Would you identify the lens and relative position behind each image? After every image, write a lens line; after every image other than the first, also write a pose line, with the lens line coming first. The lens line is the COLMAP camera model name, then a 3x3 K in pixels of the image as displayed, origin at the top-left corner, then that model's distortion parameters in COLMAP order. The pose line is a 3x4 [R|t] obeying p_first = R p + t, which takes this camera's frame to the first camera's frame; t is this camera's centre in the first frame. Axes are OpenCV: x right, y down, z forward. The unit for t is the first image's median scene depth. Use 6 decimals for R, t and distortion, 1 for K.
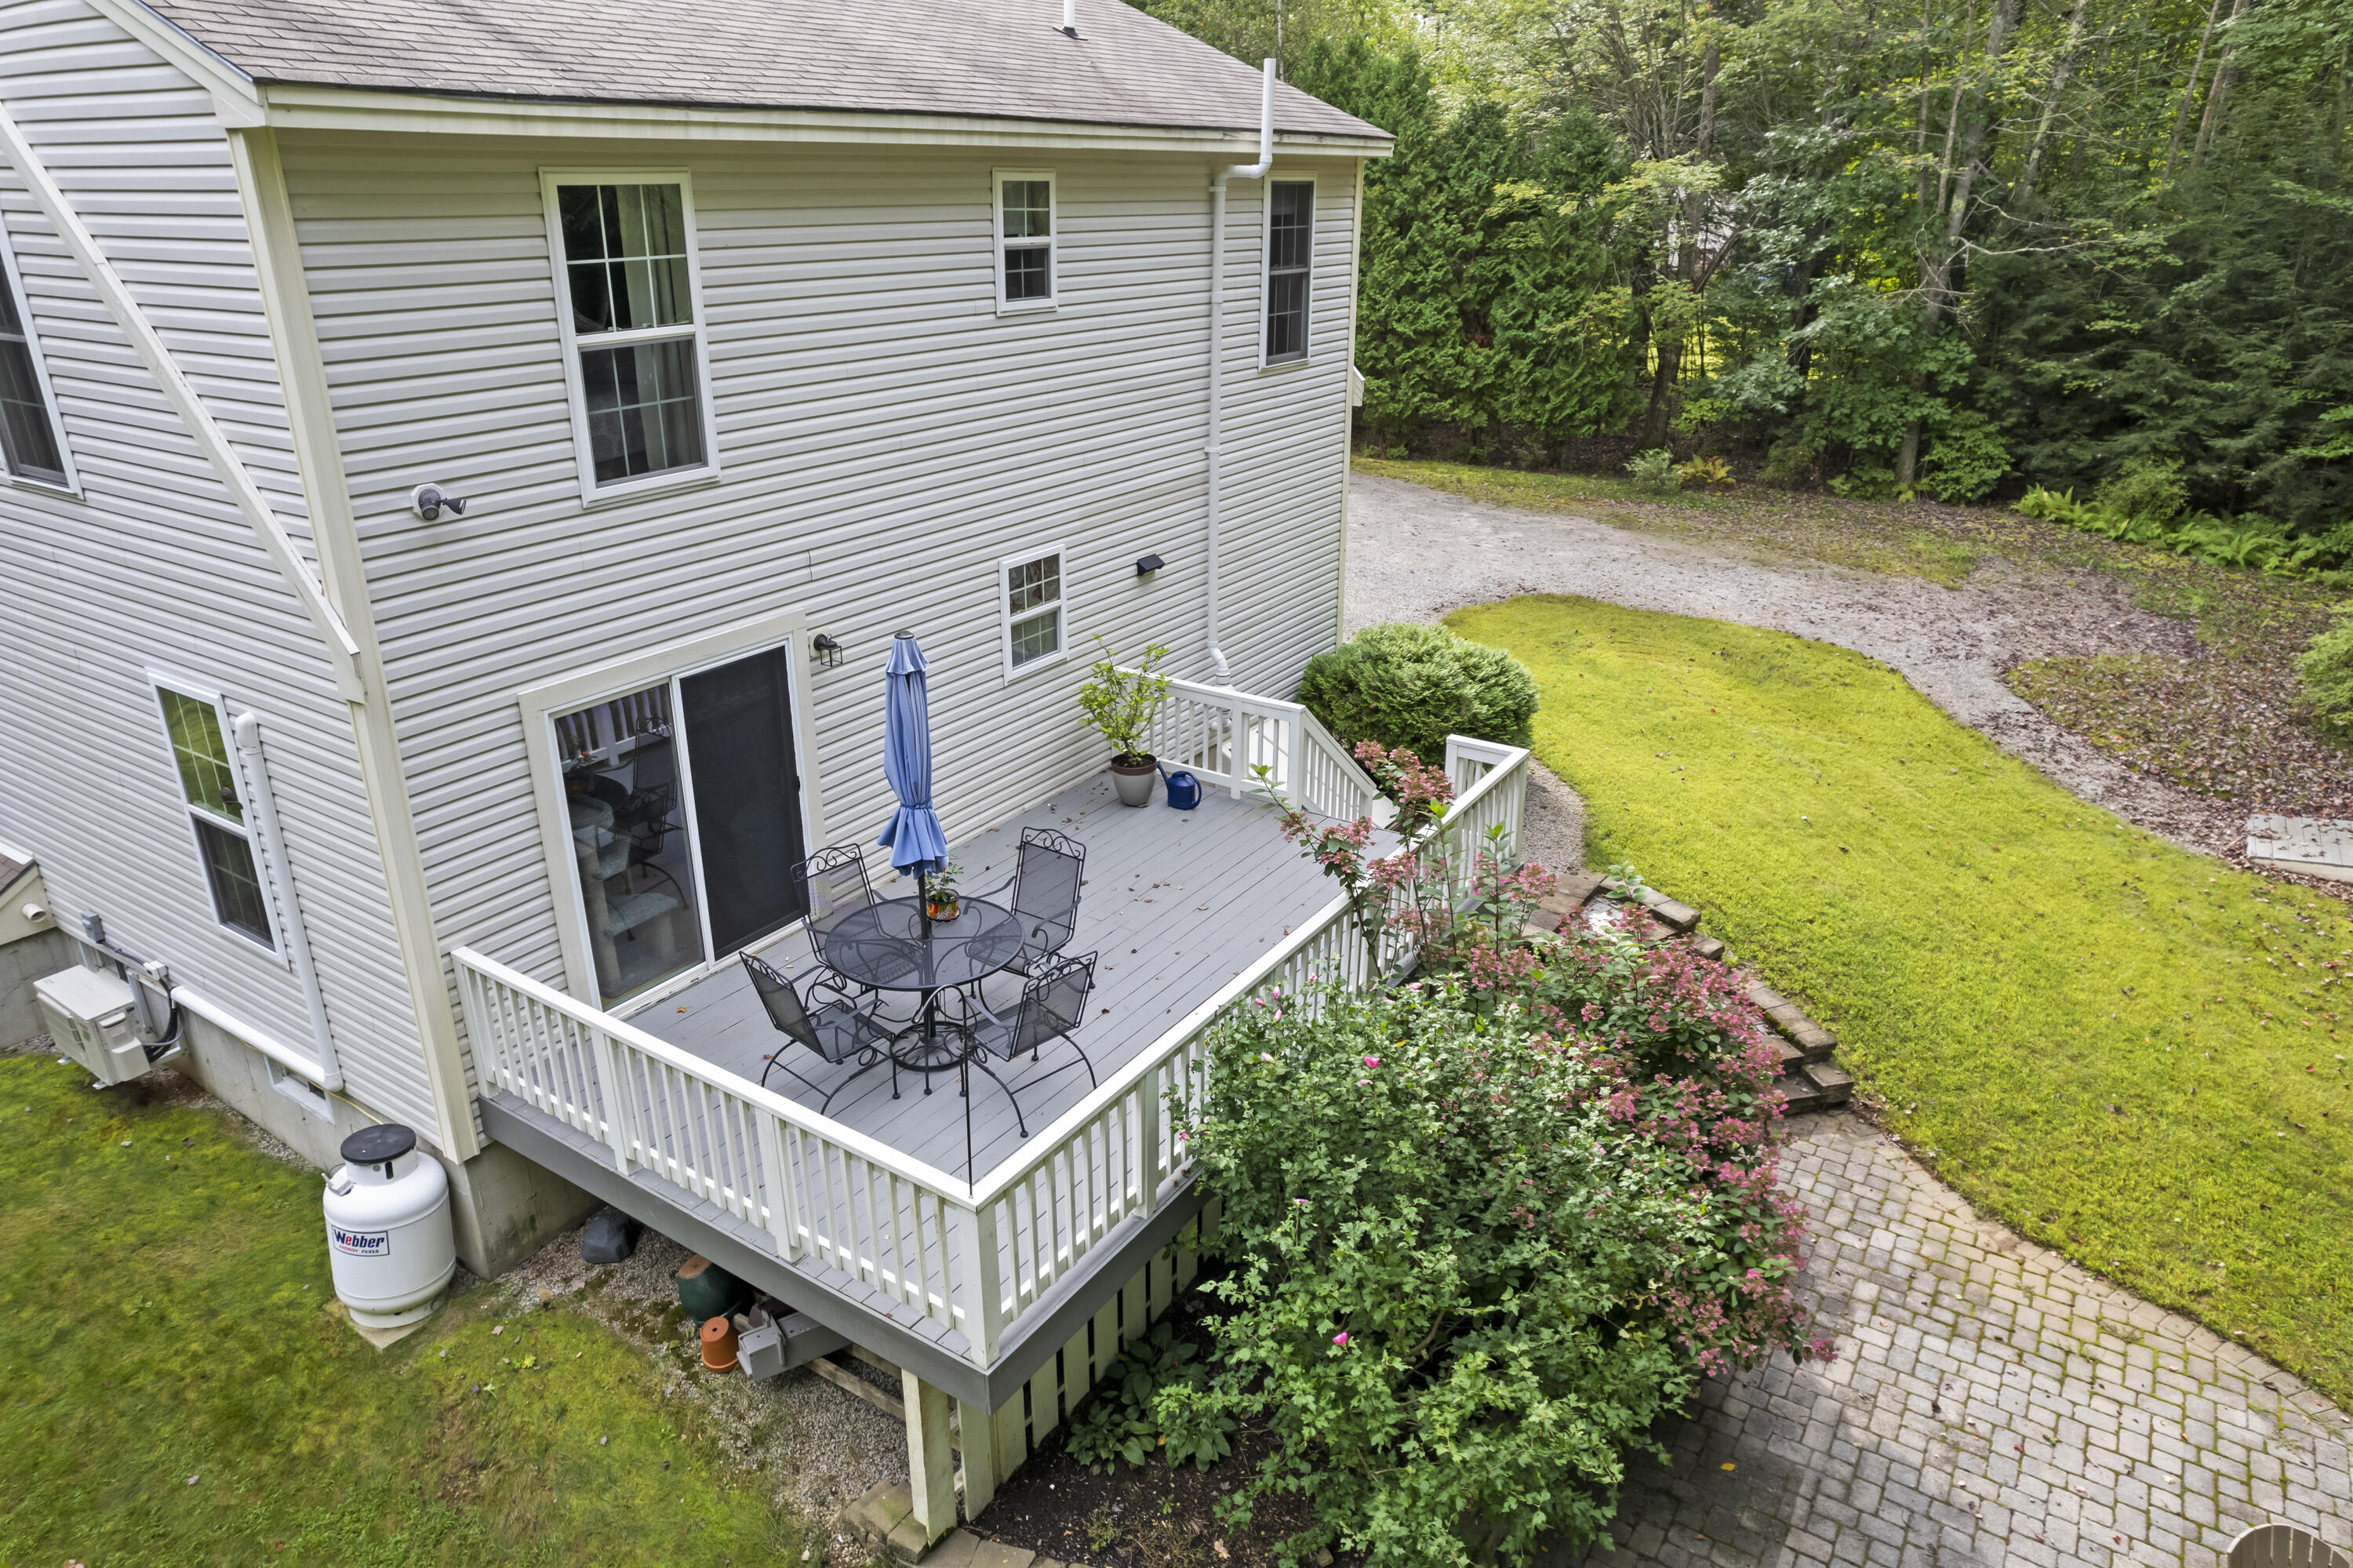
lens RADIAL K [[1498.7, 0, 1175.9], [0, 1498.7, 778.0], [0, 0, 1]] dist [-0.022997, -0.000596]
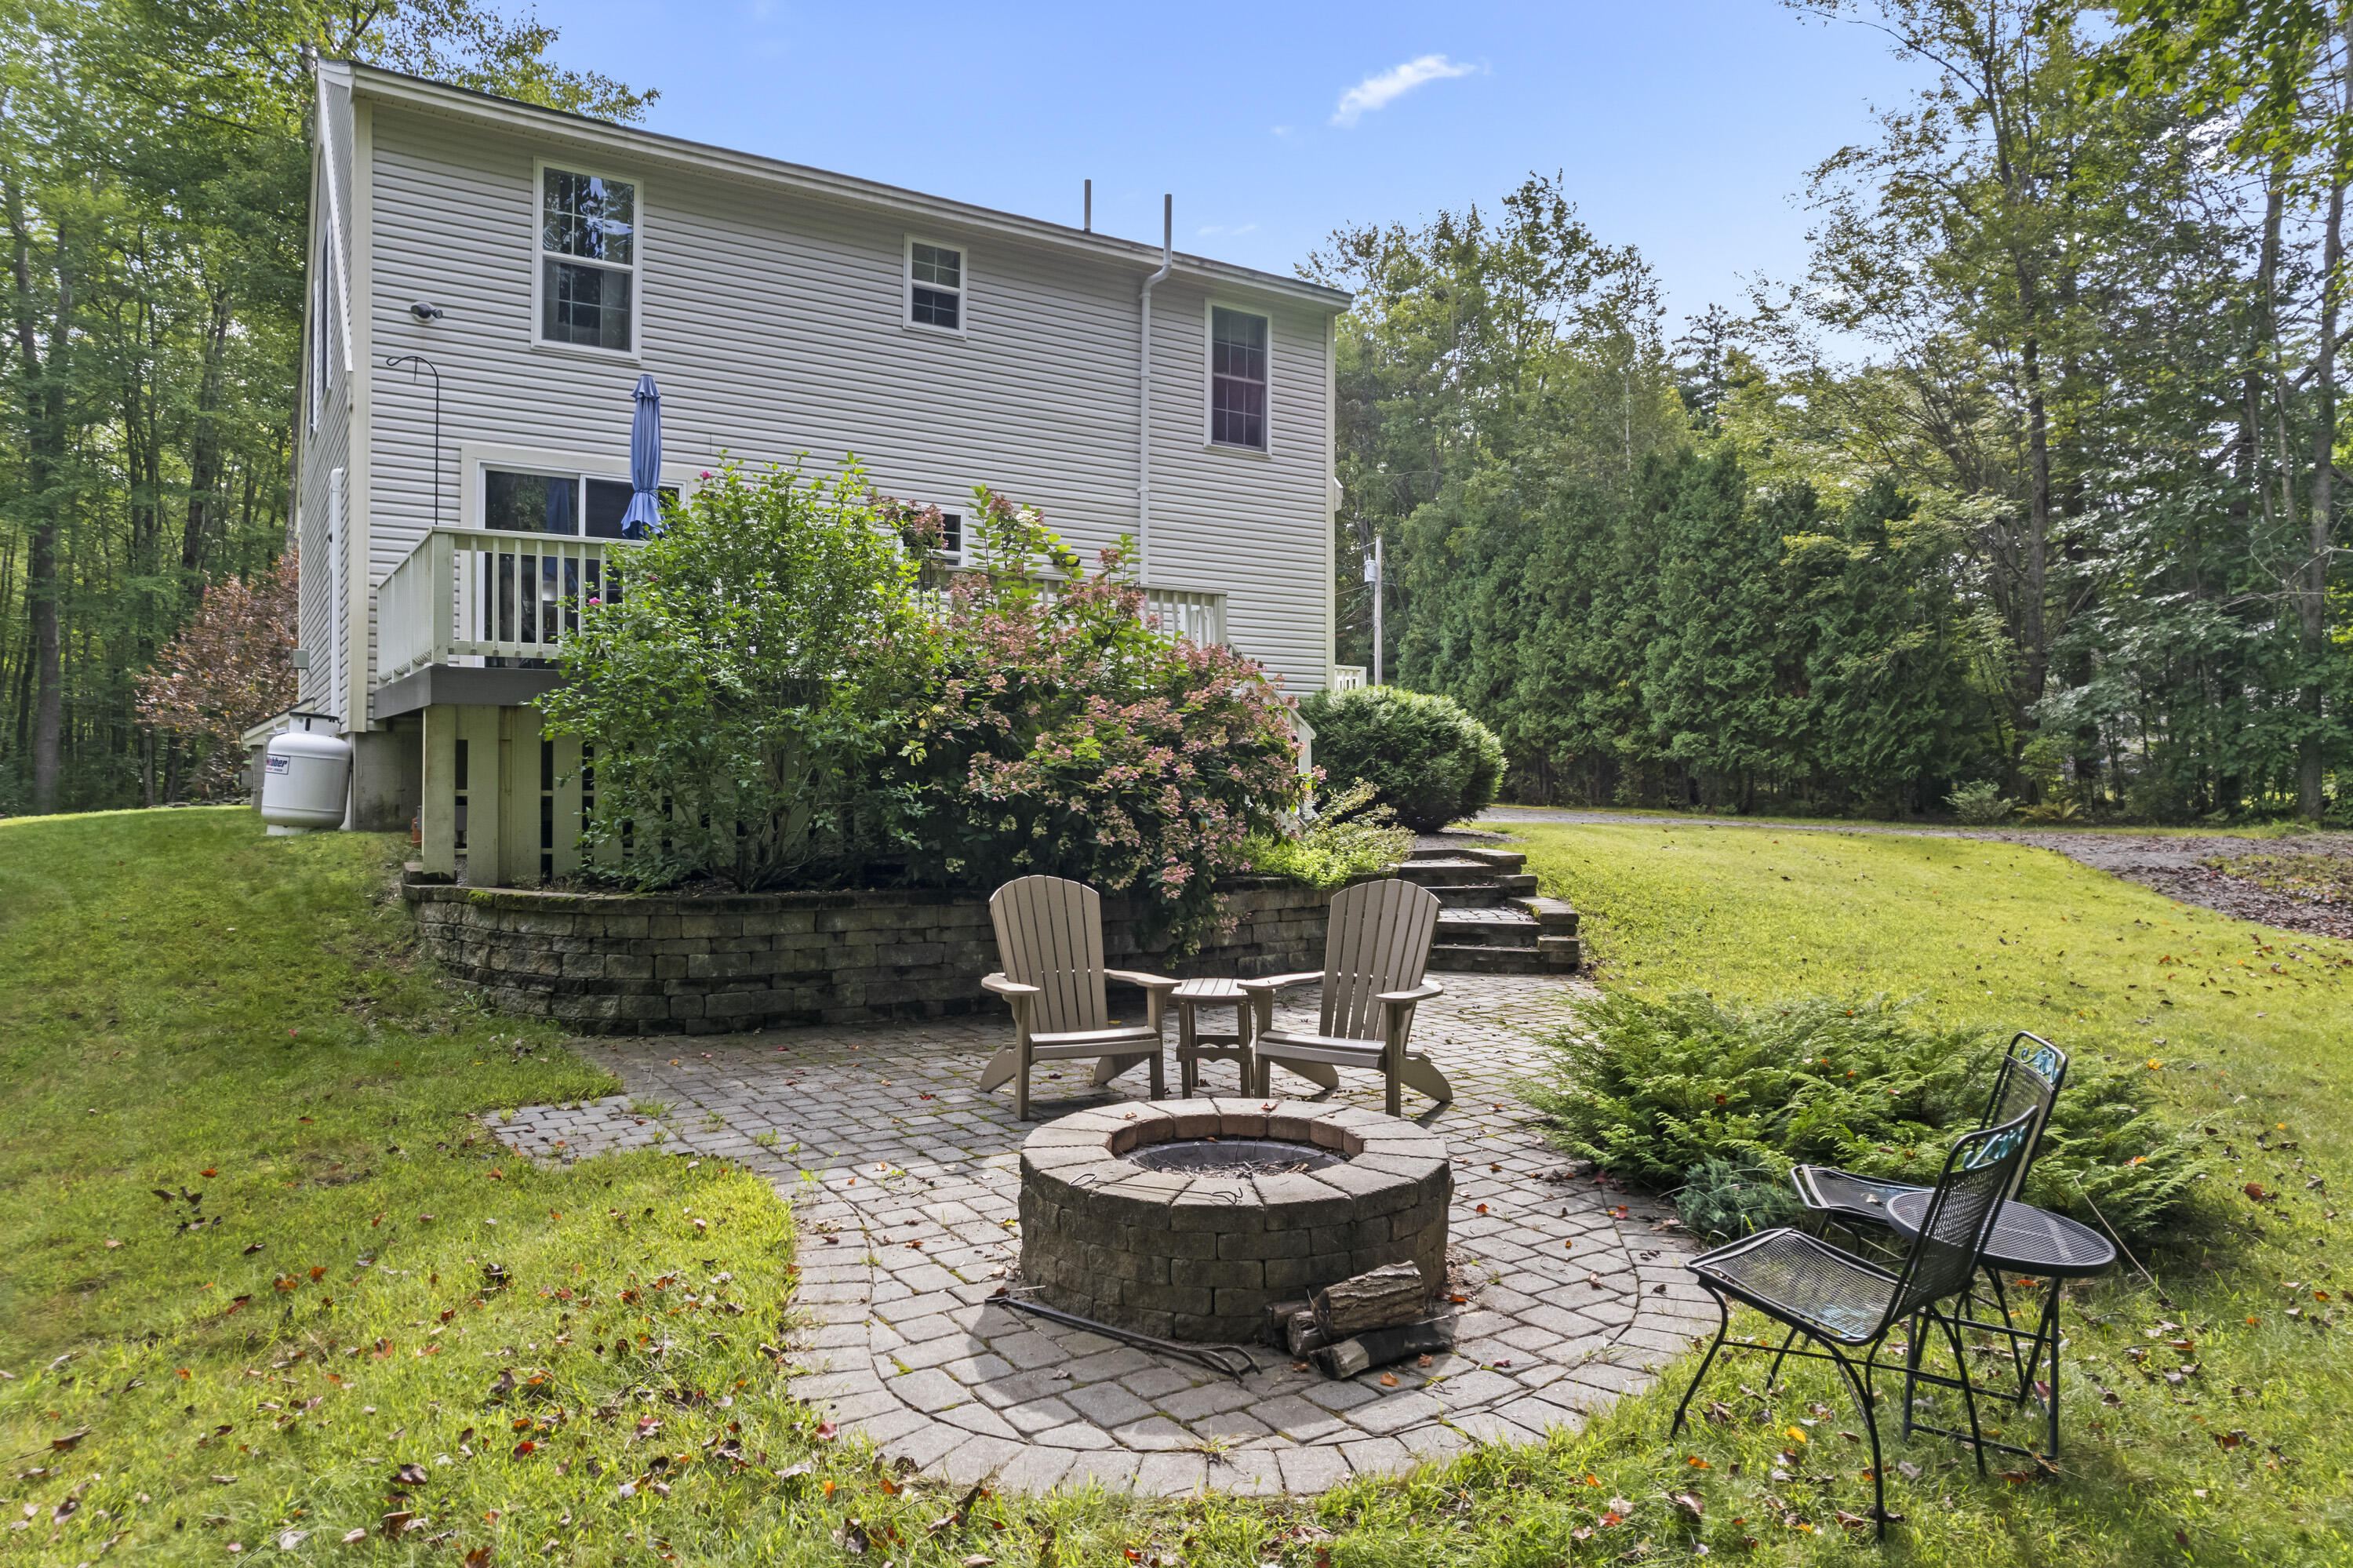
lens RADIAL K [[1498.7, 0, 1173.5], [0, 1498.7, 784.9], [0, 0, 1]] dist [-0.022997, -0.000596]
pose [[0.919536, 0.003312, -0.392992, 0.225200], [-0.148492, 0.928768, -0.339617, 0.179625], [0.363874, 0.370646, 0.854527, 0.010193]]
